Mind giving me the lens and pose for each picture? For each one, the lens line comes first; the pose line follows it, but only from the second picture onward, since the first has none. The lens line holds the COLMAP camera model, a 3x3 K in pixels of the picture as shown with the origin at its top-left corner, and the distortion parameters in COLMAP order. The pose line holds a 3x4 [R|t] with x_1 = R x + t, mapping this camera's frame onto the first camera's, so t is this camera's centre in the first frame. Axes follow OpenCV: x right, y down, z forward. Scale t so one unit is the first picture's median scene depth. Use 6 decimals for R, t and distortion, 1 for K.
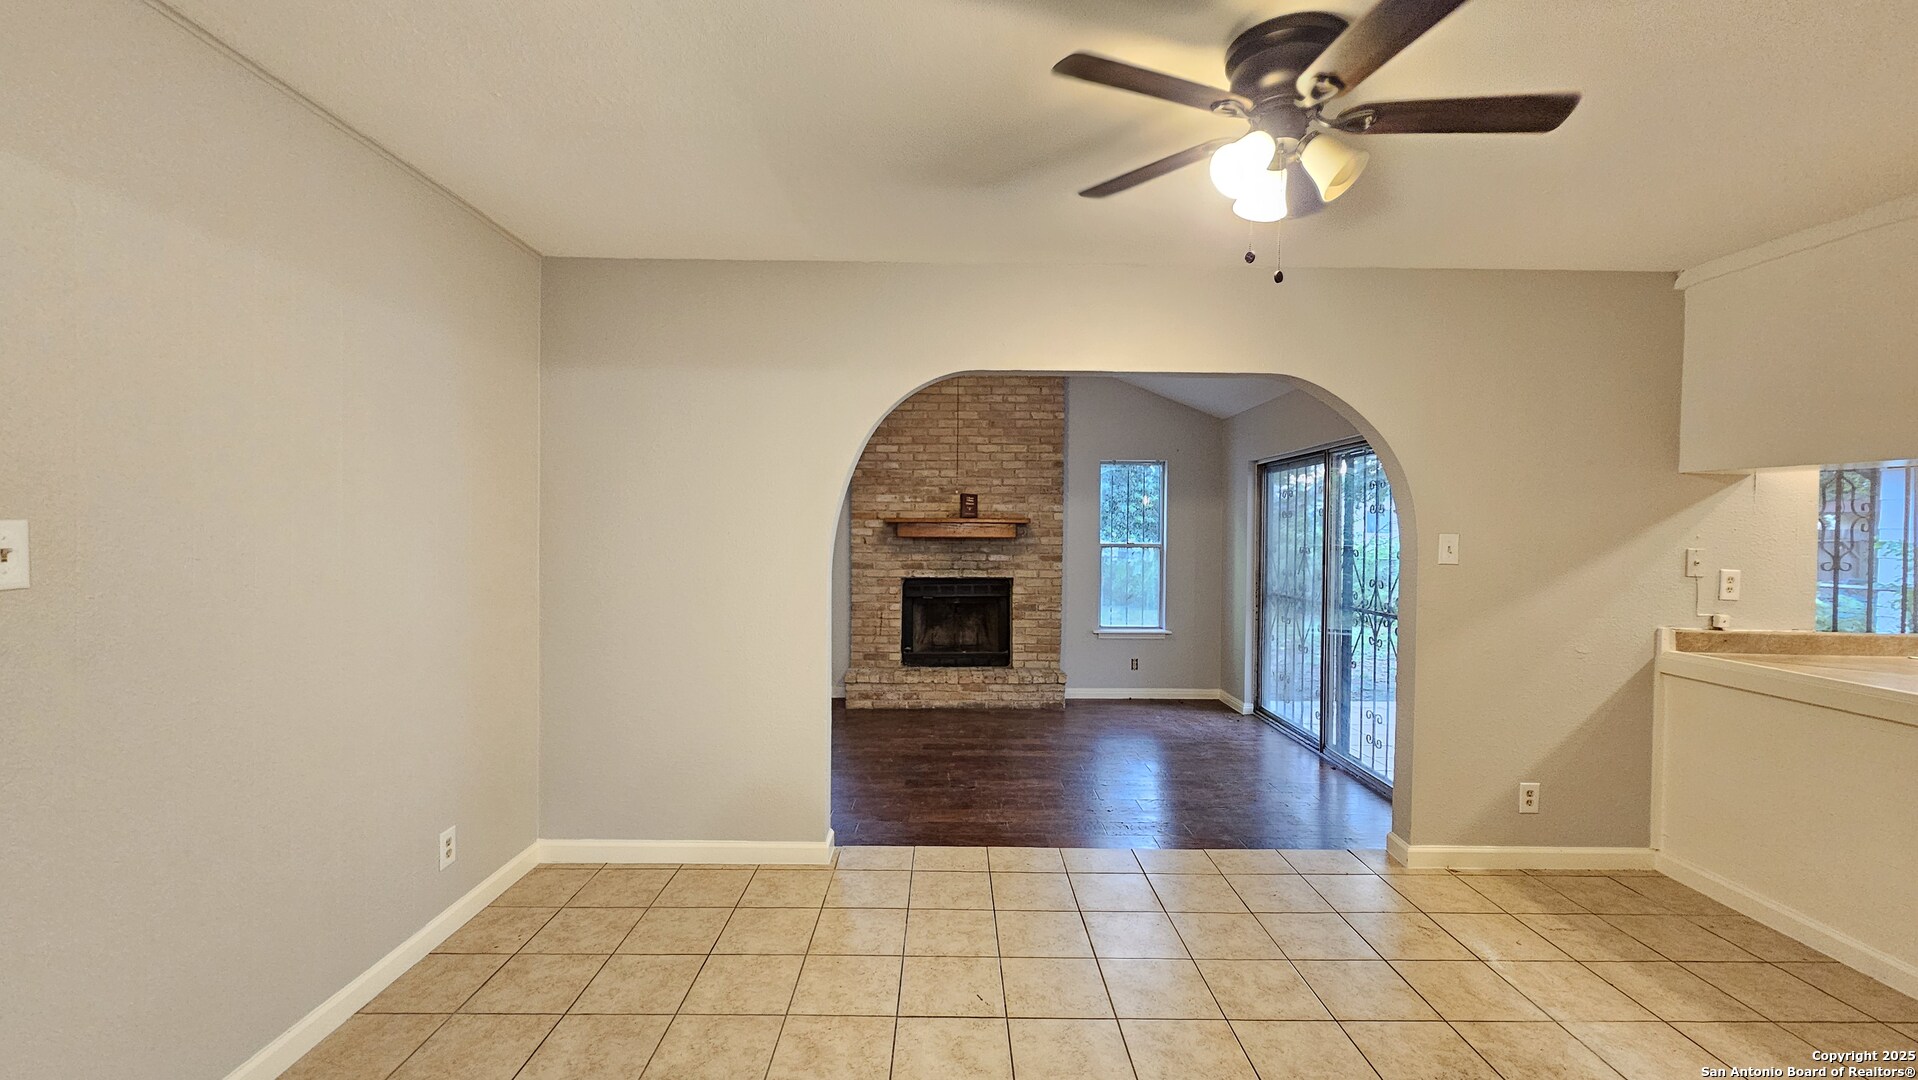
lens RADIAL K [[784.3, 0, 950.0], [0, 784.3, 533.0], [0, 0, 1]] dist [0.003089, 0.000093]
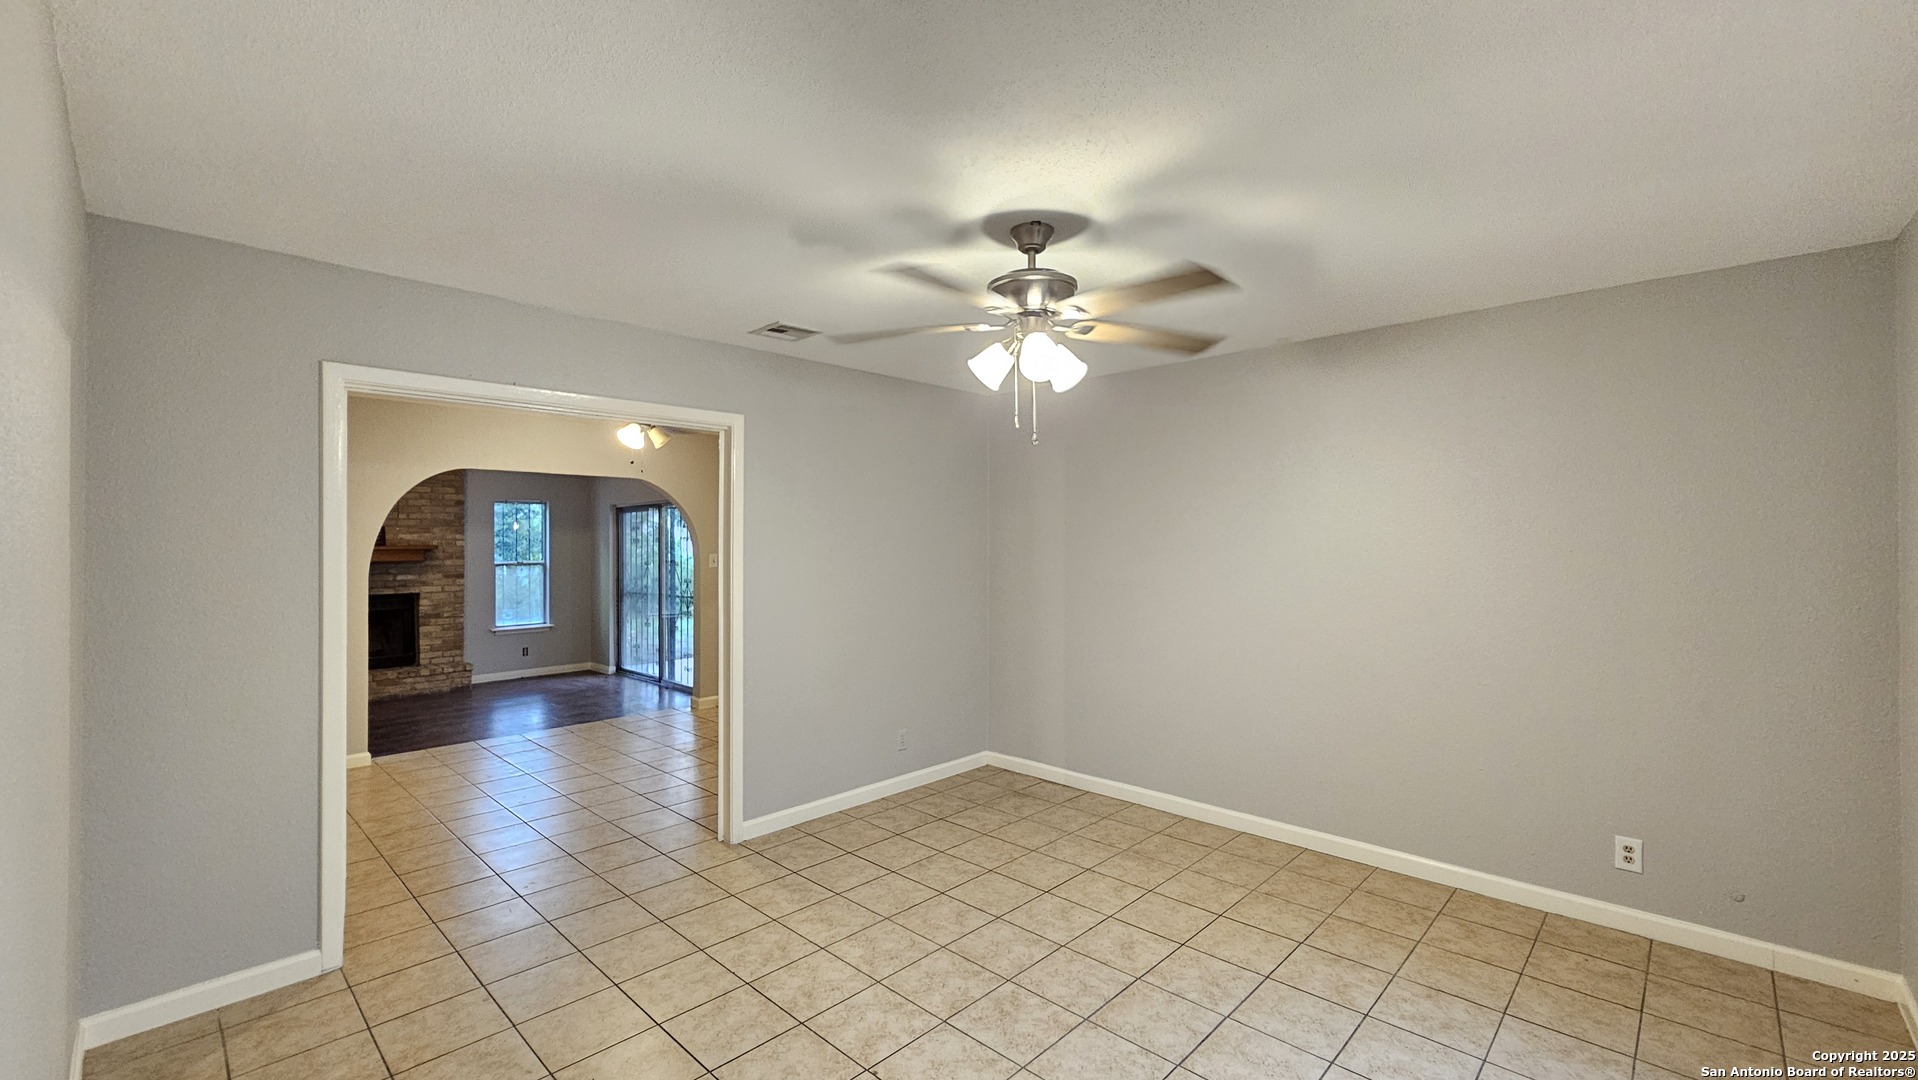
lens RADIAL K [[784.3, 0, 952.2], [0, 784.3, 540.3], [0, 0, 1]] dist [0.003089, 0.000093]
pose [[0.695492, -0.011253, 0.718446, -0.228355], [0.019637, 0.999802, -0.003349, -0.005902], [-0.718265, 0.016438, 0.695575, -0.483333]]
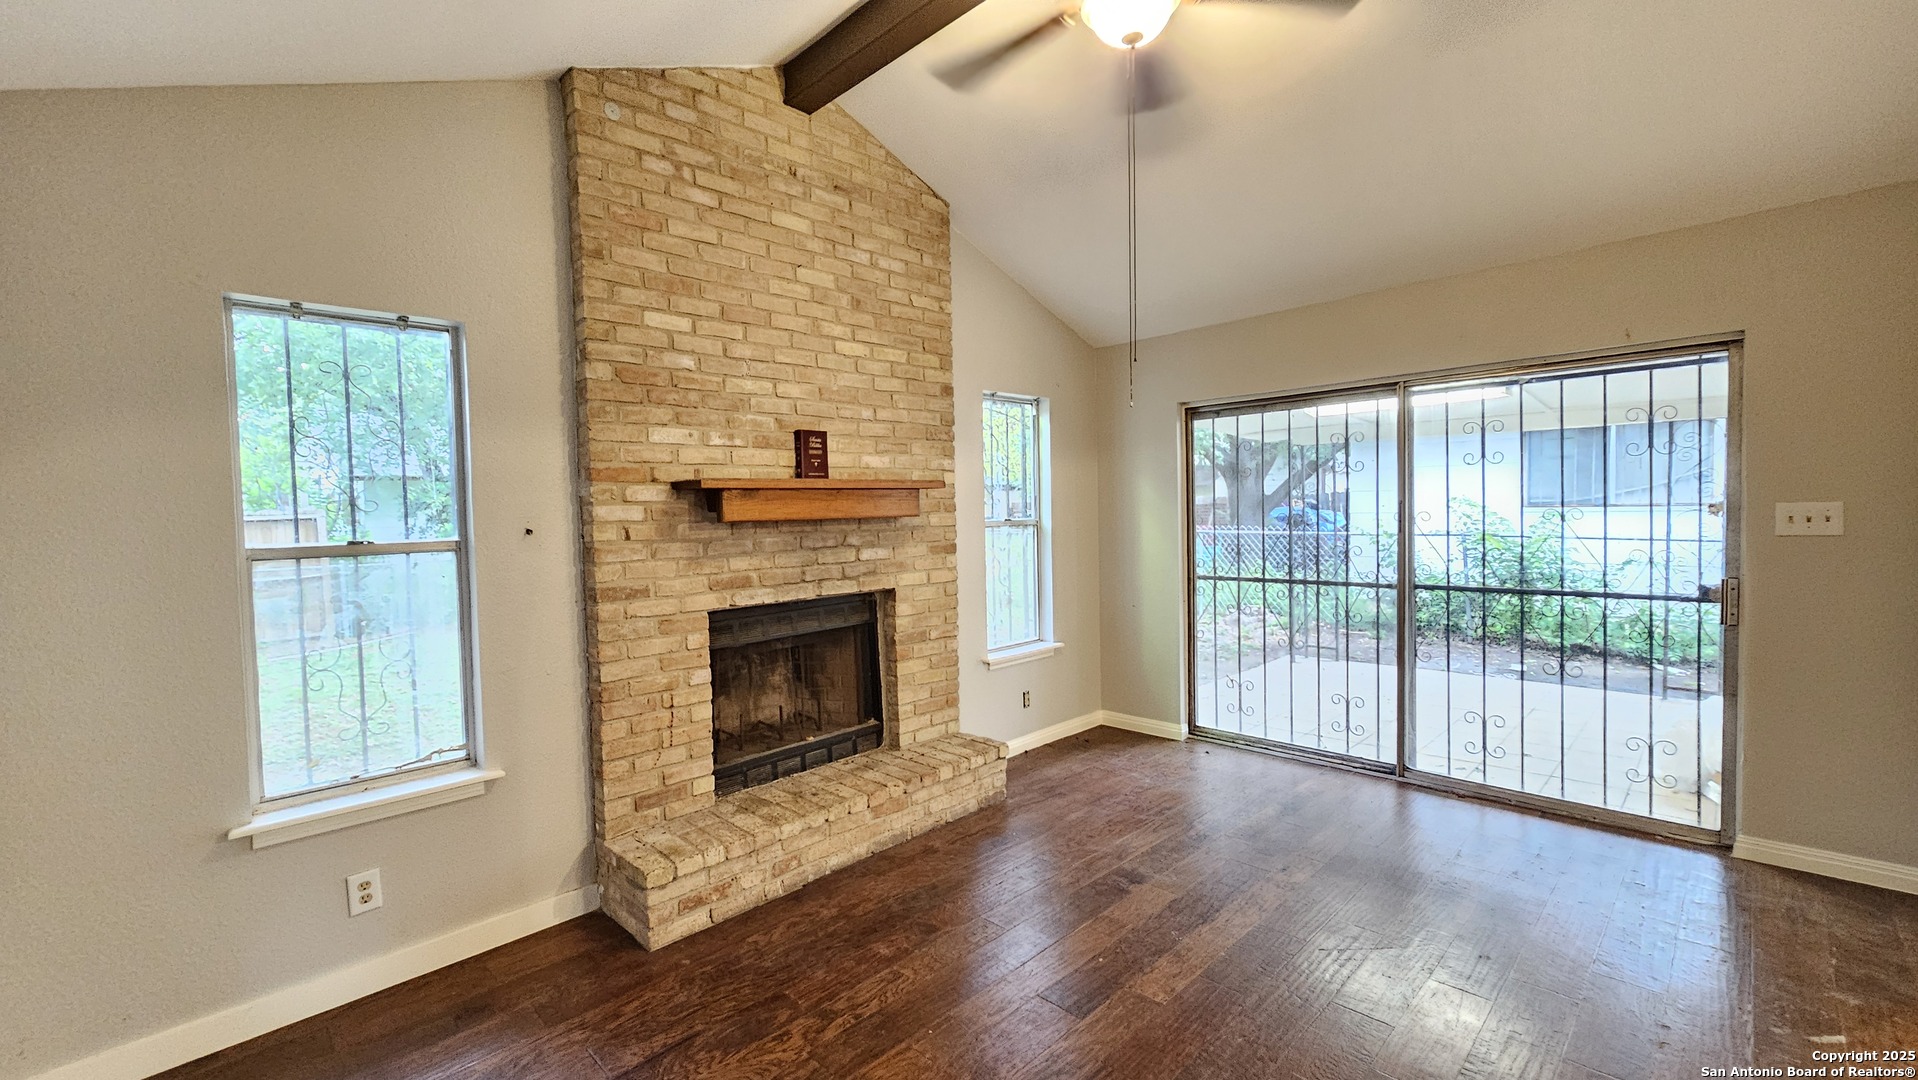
lens RADIAL K [[784.3, 0, 959.0], [0, 784.3, 536.1], [0, 0, 1]] dist [0.003089, 0.000093]
pose [[0.719869, -0.048157, 0.692437, -0.272407], [0.039582, 0.998815, 0.028315, 0.006197], [-0.692980, 0.007025, 0.720923, 0.569203]]
